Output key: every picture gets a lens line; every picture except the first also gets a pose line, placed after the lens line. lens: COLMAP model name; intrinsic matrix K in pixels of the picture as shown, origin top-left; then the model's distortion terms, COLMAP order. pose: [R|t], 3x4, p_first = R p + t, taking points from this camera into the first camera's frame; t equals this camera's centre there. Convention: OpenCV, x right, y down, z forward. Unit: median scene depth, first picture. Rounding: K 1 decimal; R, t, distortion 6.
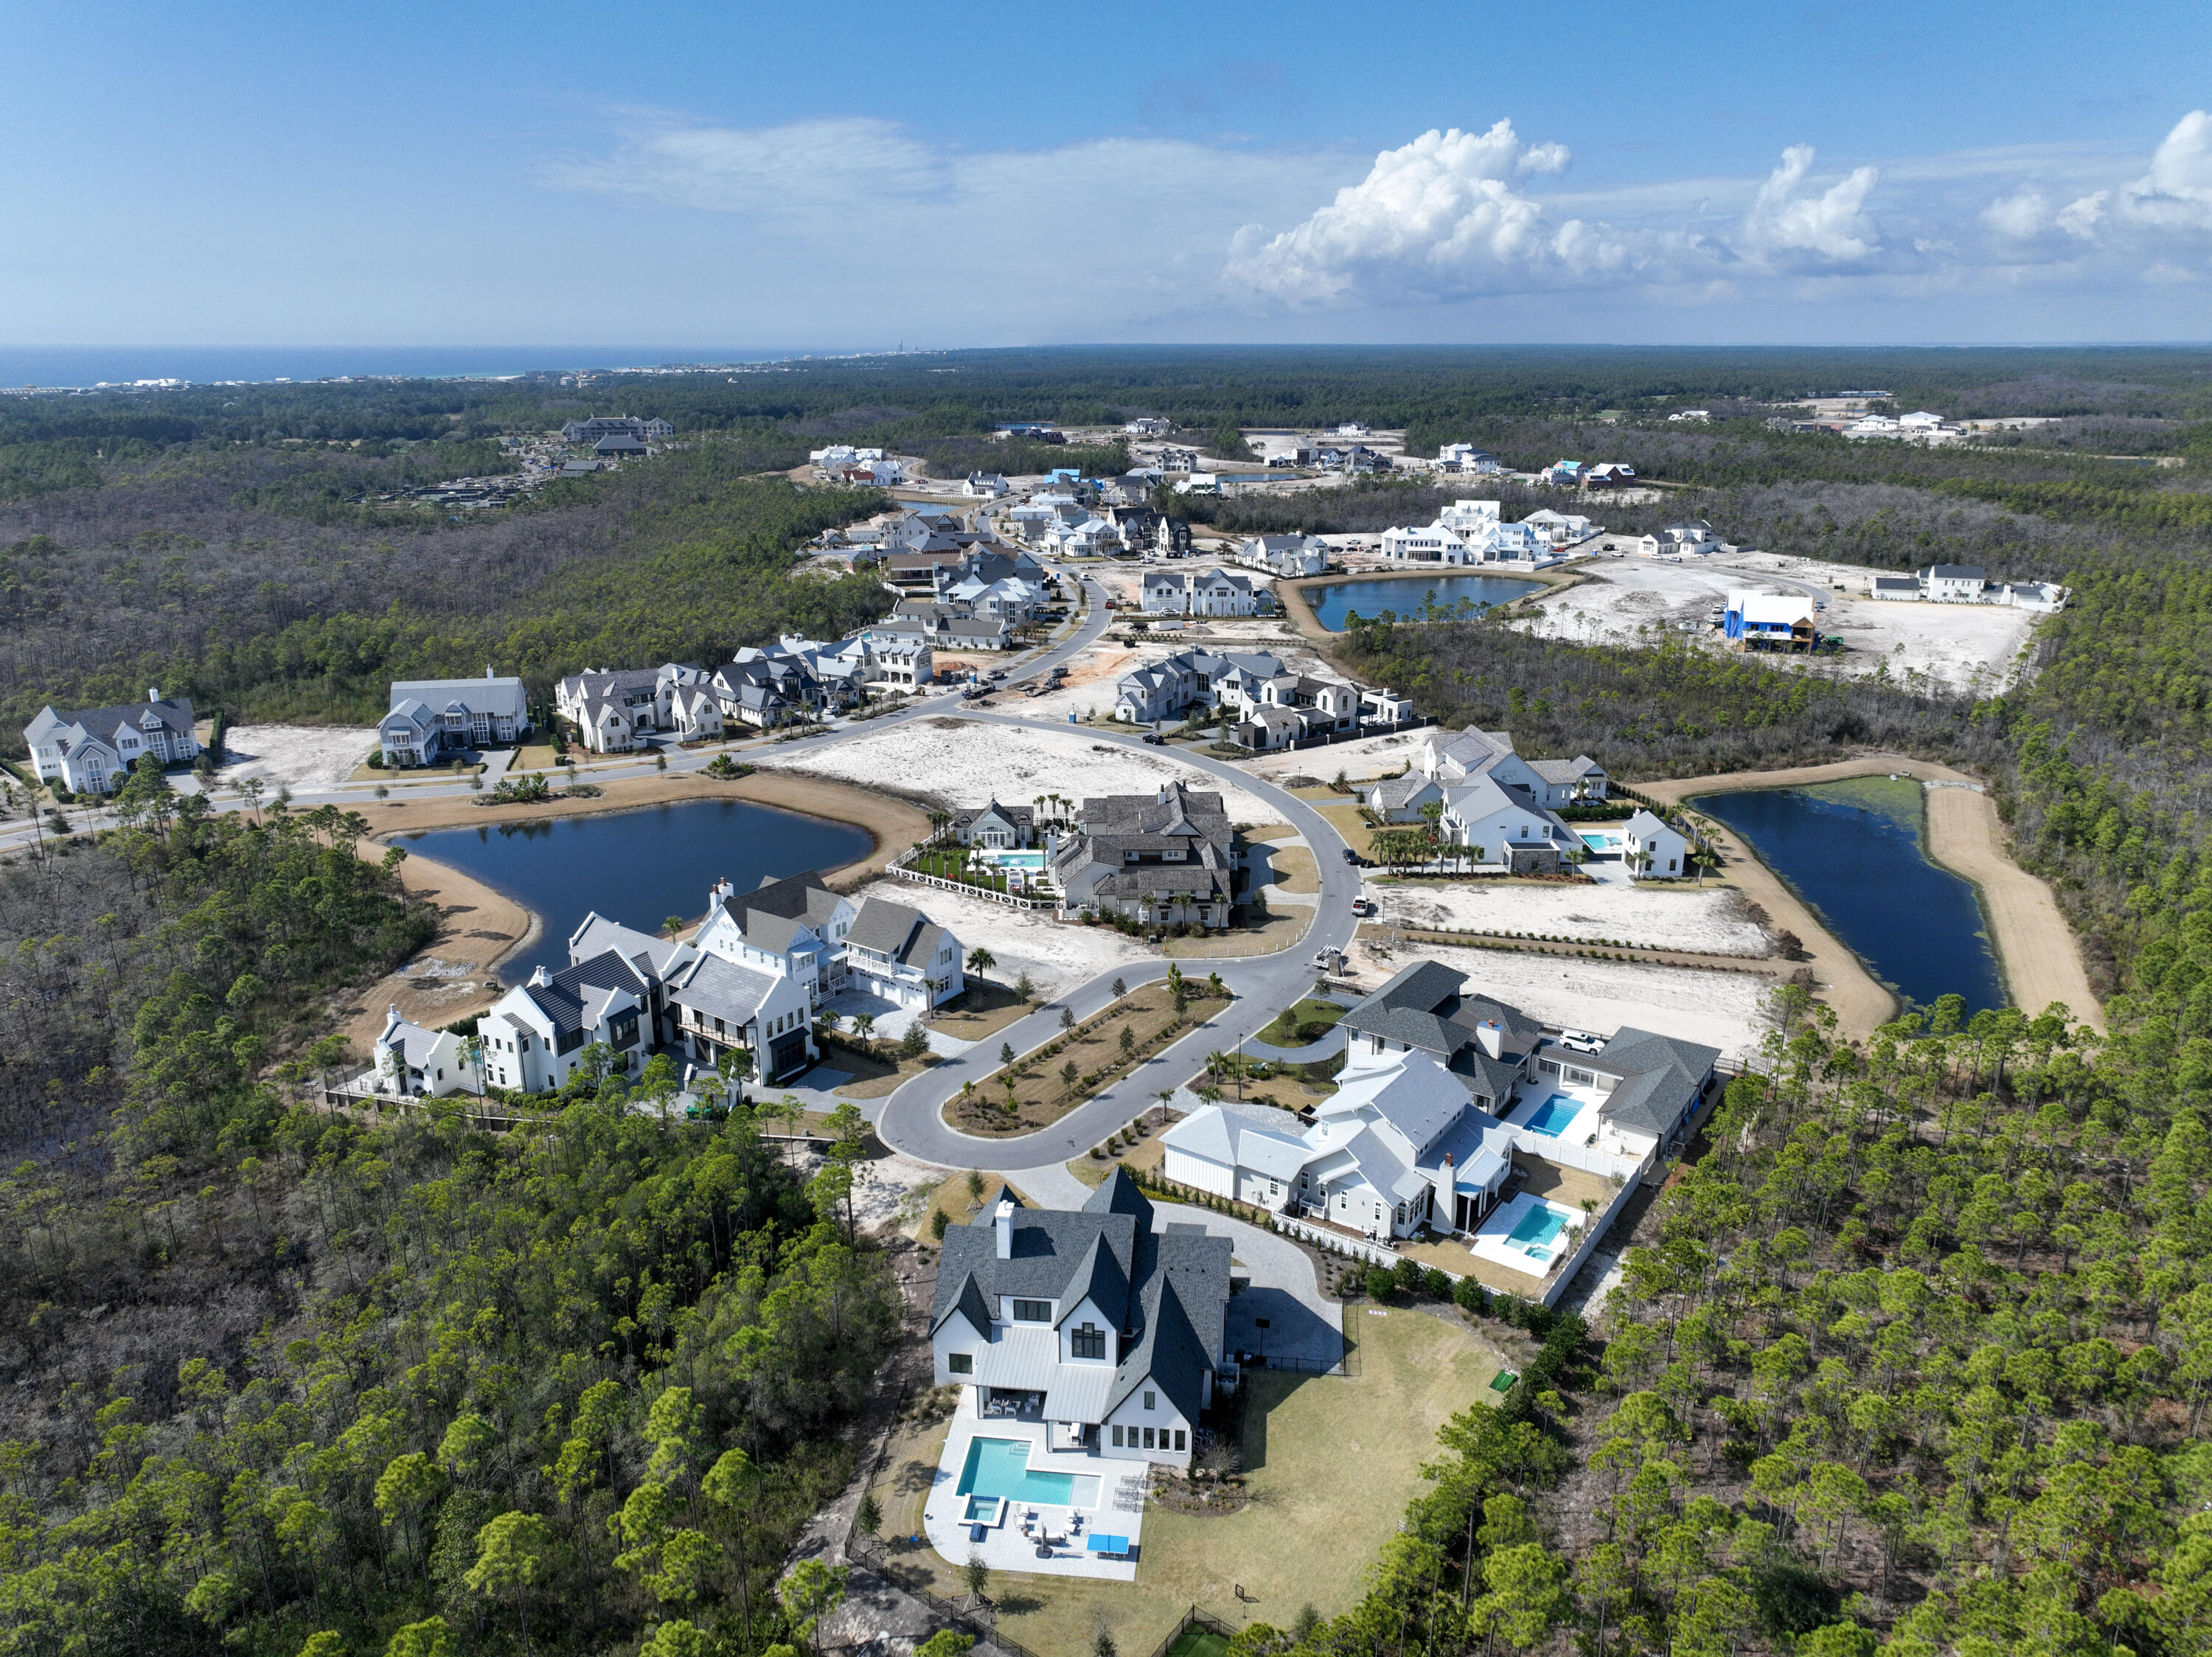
lens RADIAL K [[1565.3, 0, 1105.9], [0, 1565.3, 820.1], [0, 0, 1]] dist [0.001026, 0.014284]
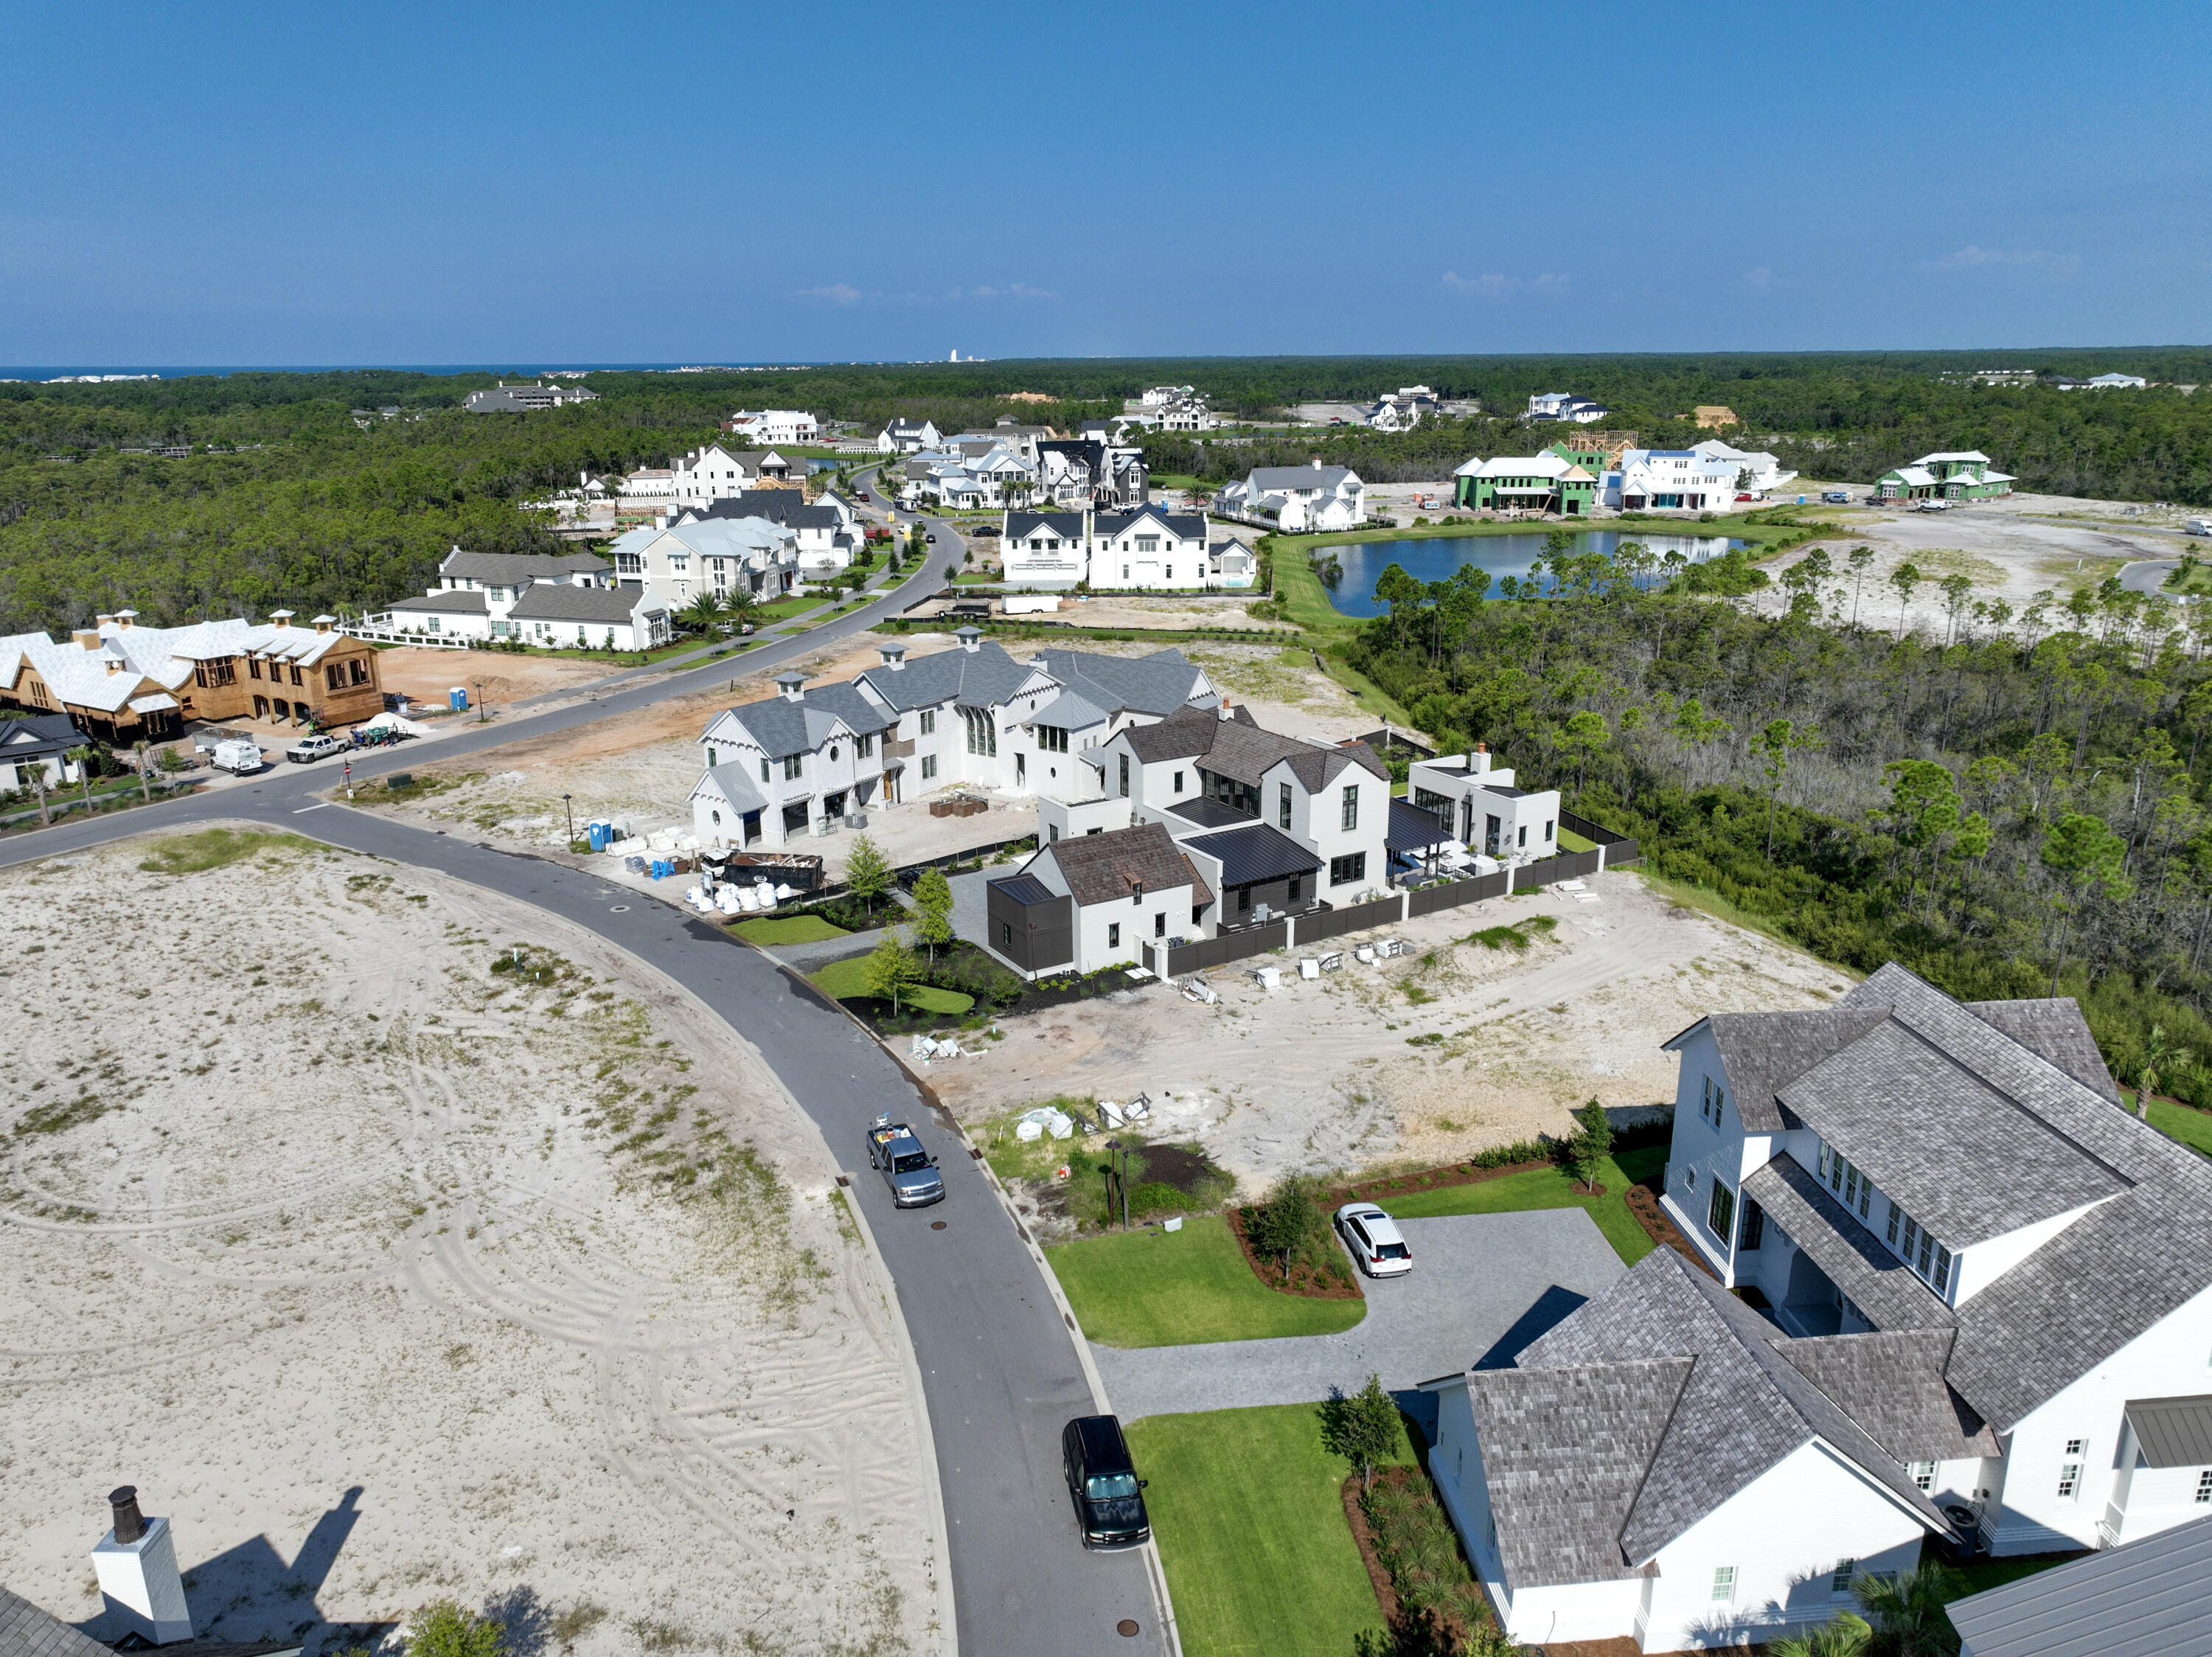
lens RADIAL K [[1565.3, 0, 1105.9], [0, 1565.3, 820.1], [0, 0, 1]] dist [0.001026, 0.014284]
pose [[0.999184, 0.005656, -0.039998, 0.085542], [-0.006138, 0.999910, -0.011933, -0.049933], [0.039927, 0.012169, 0.999129, 0.506305]]
